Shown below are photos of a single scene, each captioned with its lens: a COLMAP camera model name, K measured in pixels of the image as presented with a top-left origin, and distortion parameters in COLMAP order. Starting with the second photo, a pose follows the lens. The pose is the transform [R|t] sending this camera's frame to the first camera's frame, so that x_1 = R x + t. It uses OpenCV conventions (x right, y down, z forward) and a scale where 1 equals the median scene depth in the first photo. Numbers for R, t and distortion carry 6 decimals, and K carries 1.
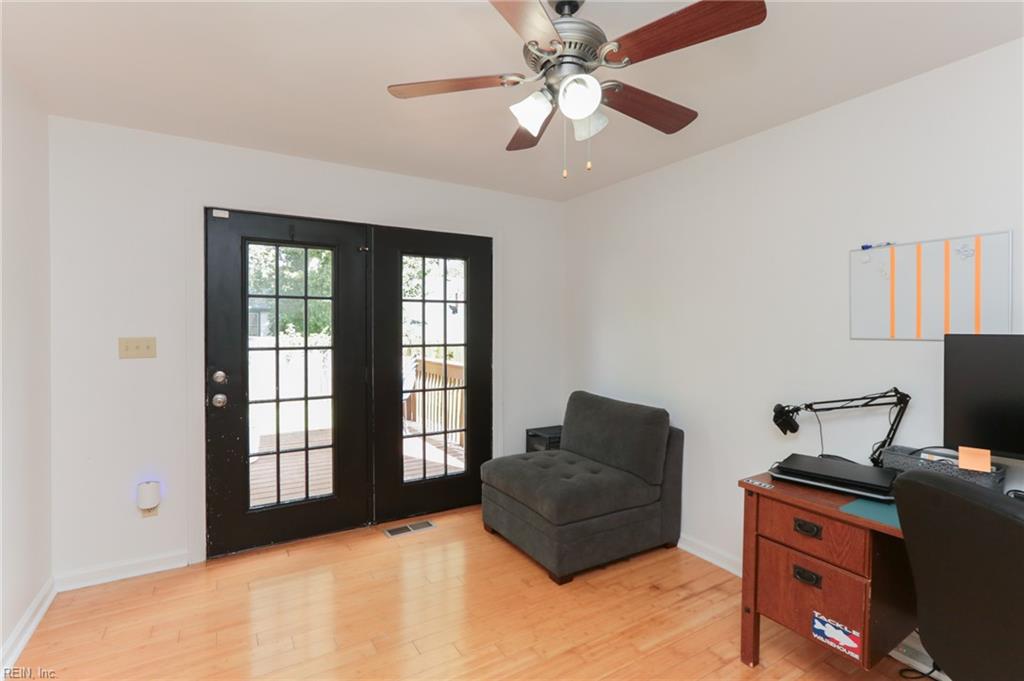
lens RADIAL K [[469.8, 0, 510.9], [0, 469.8, 332.2], [0, 0, 1]] dist [-0.017451, 0.010477]
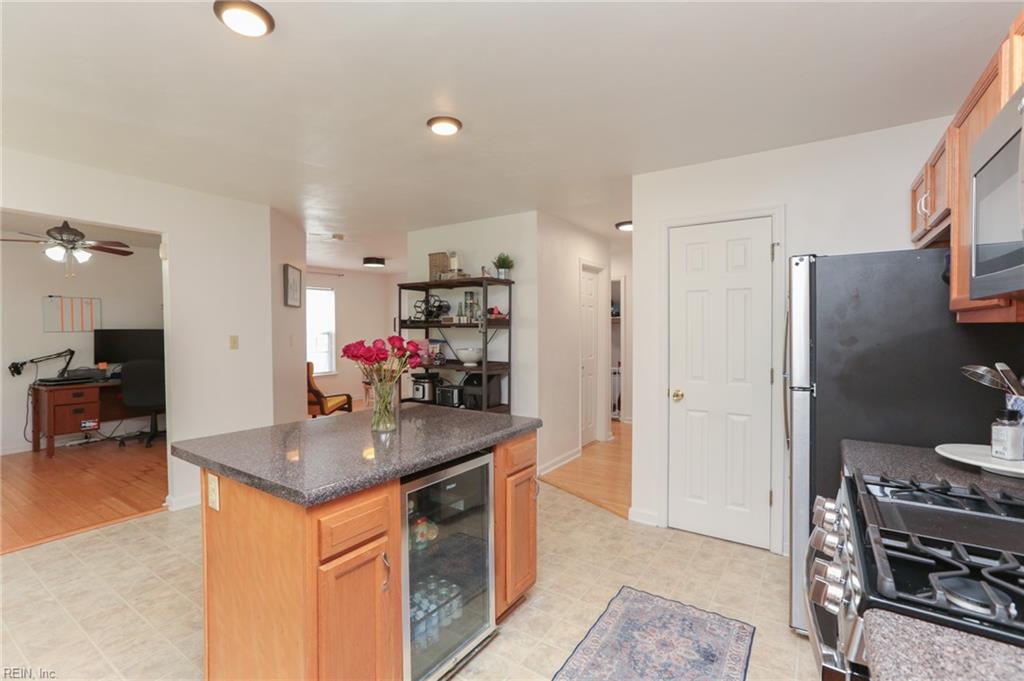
lens RADIAL K [[469.8, 0, 508.1], [0, 469.8, 333.4], [0, 0, 1]] dist [-0.017451, 0.010477]
pose [[-0.419831, -0.016125, 0.907459, -2.825411], [0.007978, 0.999738, 0.021455, -0.013377], [-0.907567, 0.016248, -0.419593, -0.221029]]
